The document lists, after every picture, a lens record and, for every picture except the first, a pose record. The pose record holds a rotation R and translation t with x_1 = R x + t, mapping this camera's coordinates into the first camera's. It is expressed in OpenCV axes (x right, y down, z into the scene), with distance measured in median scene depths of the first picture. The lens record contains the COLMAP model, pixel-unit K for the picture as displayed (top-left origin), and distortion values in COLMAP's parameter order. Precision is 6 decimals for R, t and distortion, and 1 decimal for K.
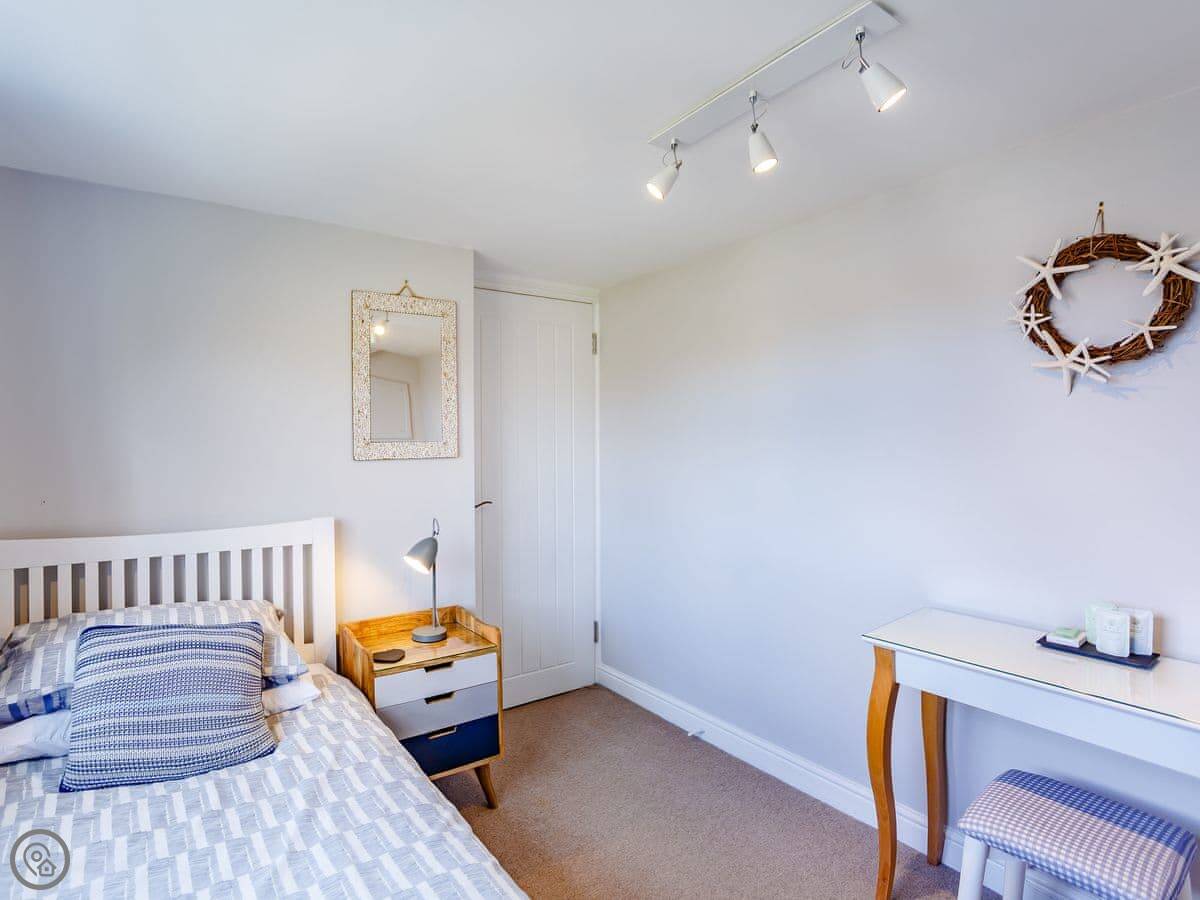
lens RADIAL K [[635.2, 0, 600.0], [0, 635.2, 450.0], [0, 0, 1]] dist [-0.076517, 0.028480]
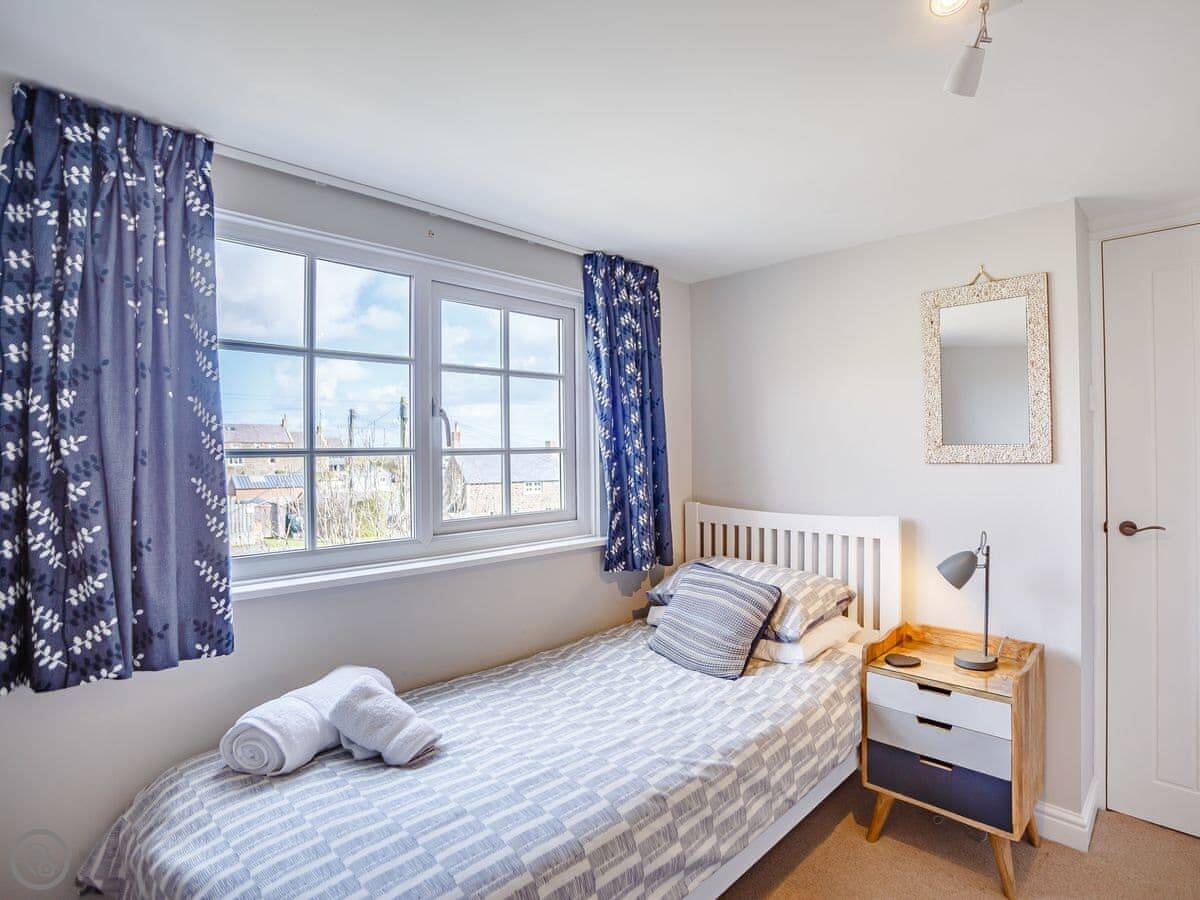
lens RADIAL K [[635.2, 0, 600.0], [0, 635.2, 450.0], [0, 0, 1]] dist [-0.076517, 0.028480]
pose [[0.140282, 0.010750, -0.990053, 0.561863], [-0.002227, 0.999942, 0.010542, -0.015078], [0.990109, 0.000726, 0.140297, 0.380788]]
